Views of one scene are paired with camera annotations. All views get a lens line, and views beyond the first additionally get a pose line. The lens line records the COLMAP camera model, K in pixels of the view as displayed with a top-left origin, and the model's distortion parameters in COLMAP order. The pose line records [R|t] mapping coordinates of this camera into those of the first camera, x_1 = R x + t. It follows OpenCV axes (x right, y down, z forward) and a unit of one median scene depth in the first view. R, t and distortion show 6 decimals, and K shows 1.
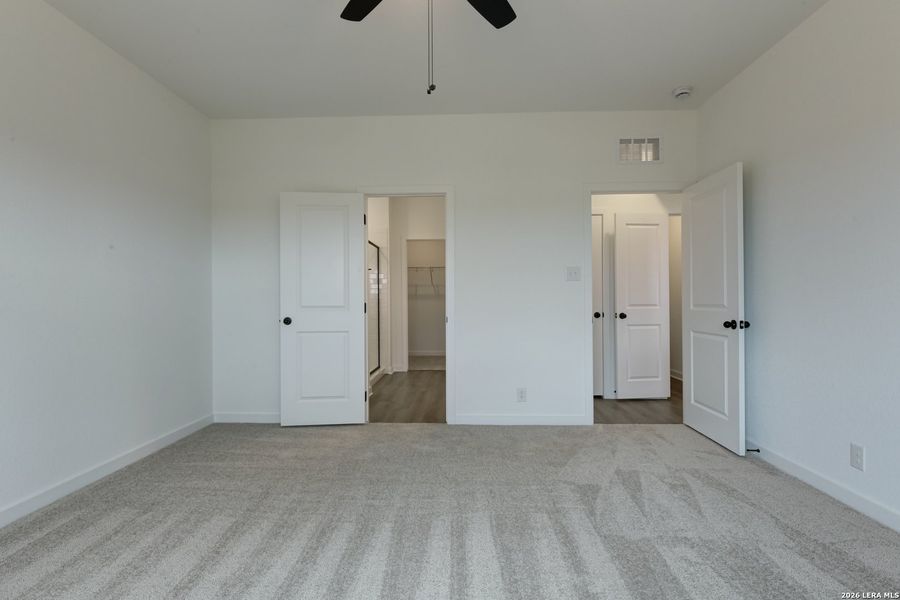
lens RADIAL K [[455.2, 0, 446.9], [0, 455.2, 299.6], [0, 0, 1]] dist [-0.001542, -0.000054]
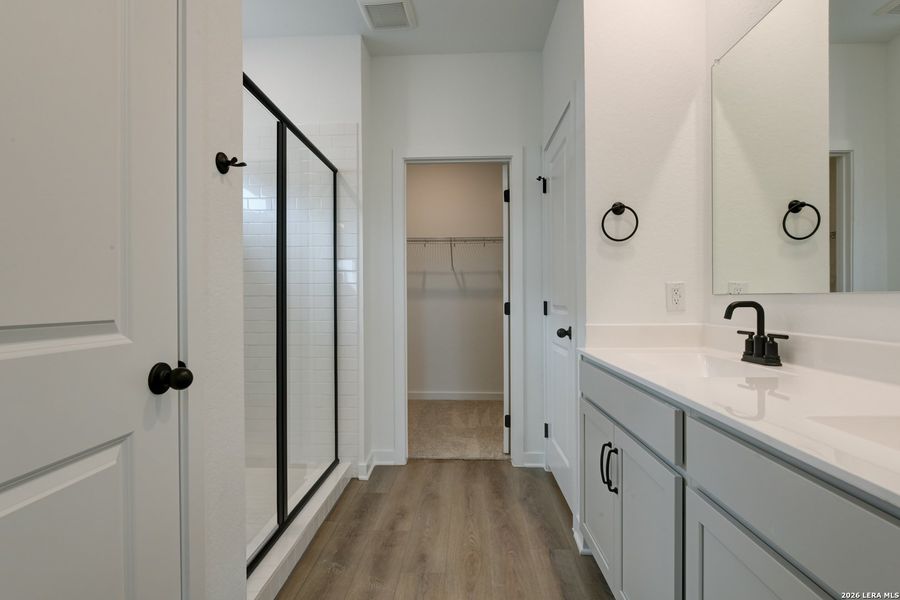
lens RADIAL K [[433.2, 0, 450.0], [0, 433.2, 300.0], [0, 0, 1]] dist [0.000538, 0.000019]
pose [[0.999944, 0.002495, 0.010271, -0.043888], [-0.002487, 0.999997, -0.000779, 0.002508], [-0.010273, 0.000753, 0.999947, 0.521902]]
